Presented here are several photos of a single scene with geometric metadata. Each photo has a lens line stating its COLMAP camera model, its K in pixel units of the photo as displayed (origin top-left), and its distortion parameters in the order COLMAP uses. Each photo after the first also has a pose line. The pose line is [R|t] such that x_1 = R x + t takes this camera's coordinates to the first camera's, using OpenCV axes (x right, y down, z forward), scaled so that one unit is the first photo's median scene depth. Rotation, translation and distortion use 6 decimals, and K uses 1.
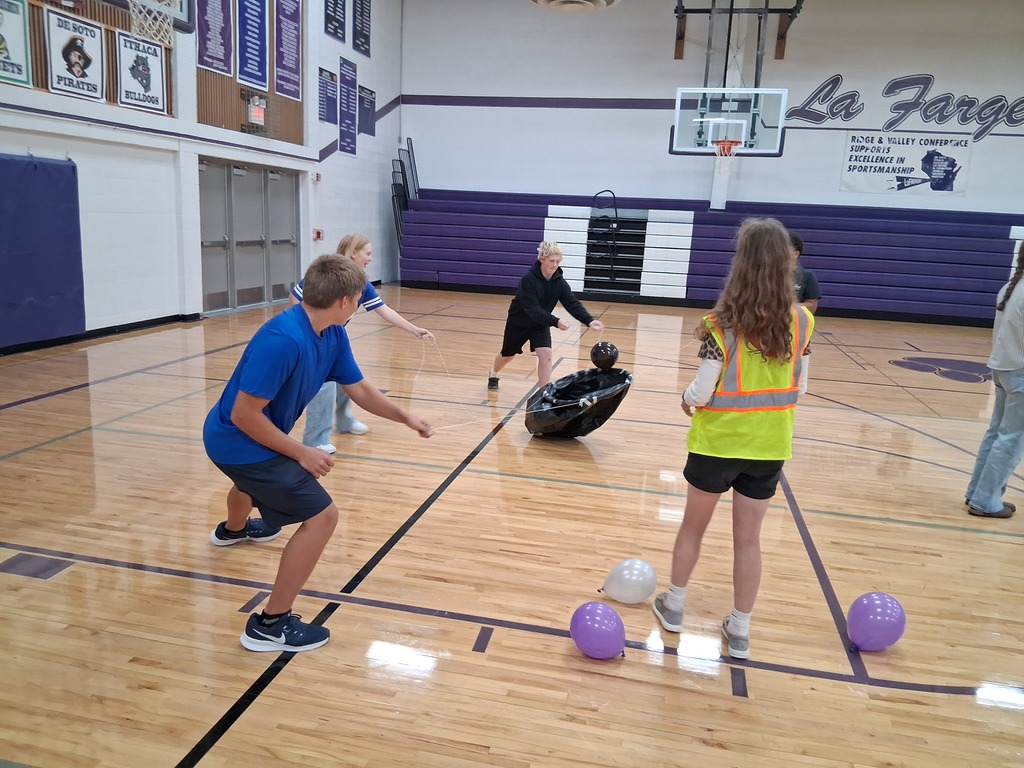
lens RADIAL K [[793.4, 0, 512.0], [0, 793.4, 384.0], [0, 0, 1]] dist [0.068946, -0.132430]
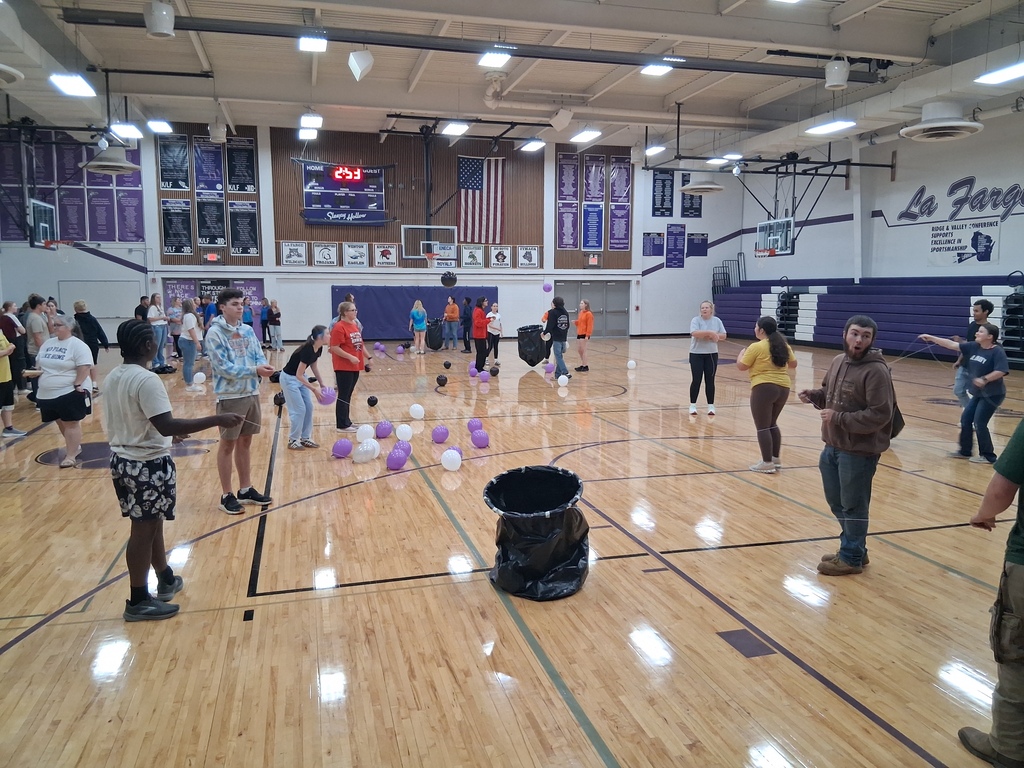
lens RADIAL K [[793.4, 0, 512.0], [0, 793.4, 384.0], [0, 0, 1]] dist [0.068946, -0.132430]
pose [[0.452830, 0.056790, -0.889787, 1.363891], [-0.153944, 0.987961, -0.015289, 0.092437], [0.878206, 0.143901, 0.456121, -0.231933]]
